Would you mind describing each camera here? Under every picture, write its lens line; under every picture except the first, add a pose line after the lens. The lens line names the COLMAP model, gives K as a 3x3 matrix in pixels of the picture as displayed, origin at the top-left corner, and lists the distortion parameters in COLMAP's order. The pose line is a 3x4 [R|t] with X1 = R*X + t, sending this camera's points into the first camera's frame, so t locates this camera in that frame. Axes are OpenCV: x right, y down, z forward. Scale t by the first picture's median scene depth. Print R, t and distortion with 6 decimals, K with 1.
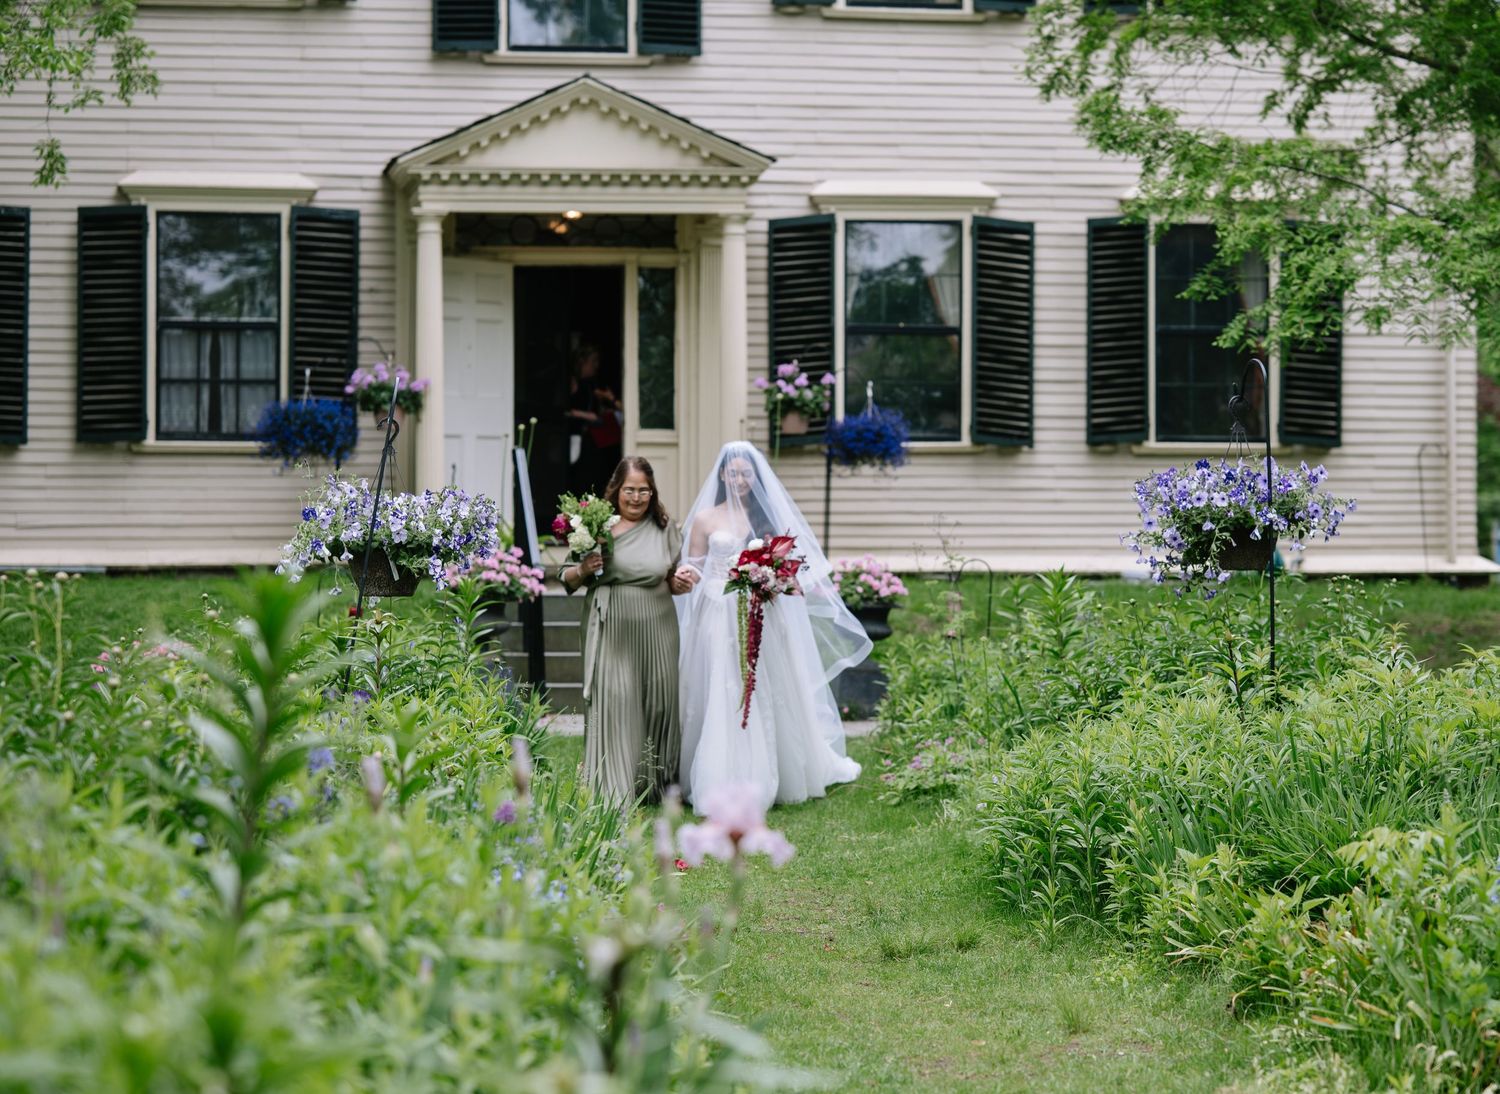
lens RADIAL K [[3879.7, 0, 746.0], [0, 3879.7, 542.3], [0, 0, 1]] dist [-0.112956, 0.000000]
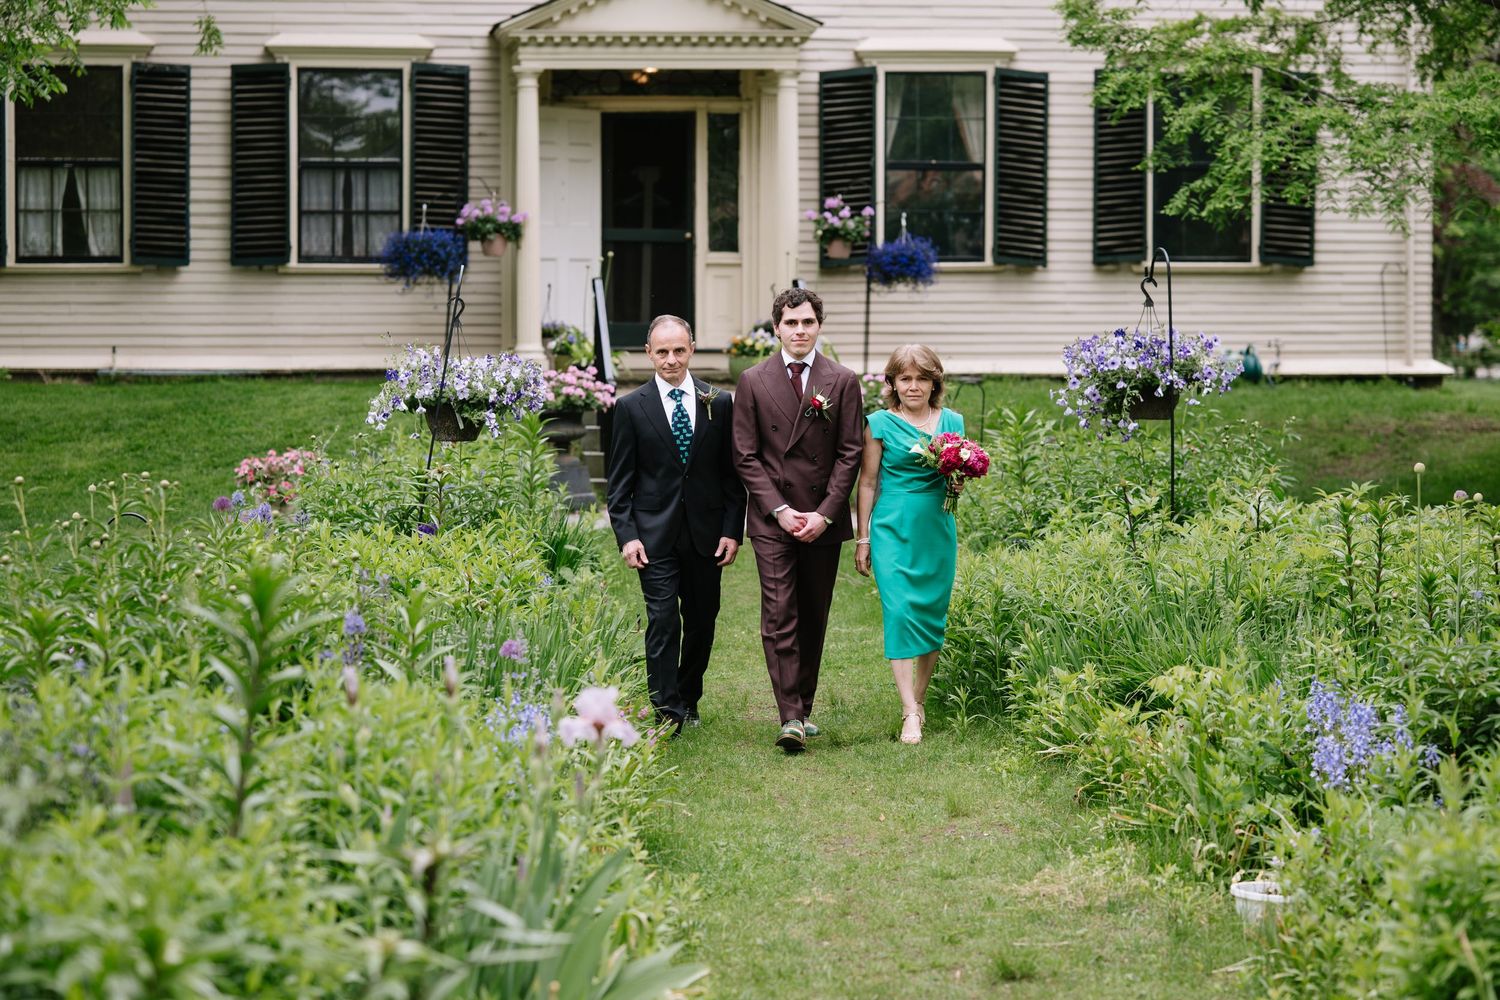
lens RADIAL K [[3663.1, 0, 753.8], [0, 3663.1, 502.7], [0, 0, 1]] dist [-0.205375, 0.000000]
pose [[0.999016, 0.003816, -0.044192, 0.037405], [-0.000690, 0.997509, 0.070542, -0.033492], [0.044351, -0.070442, 0.996529, -0.111719]]
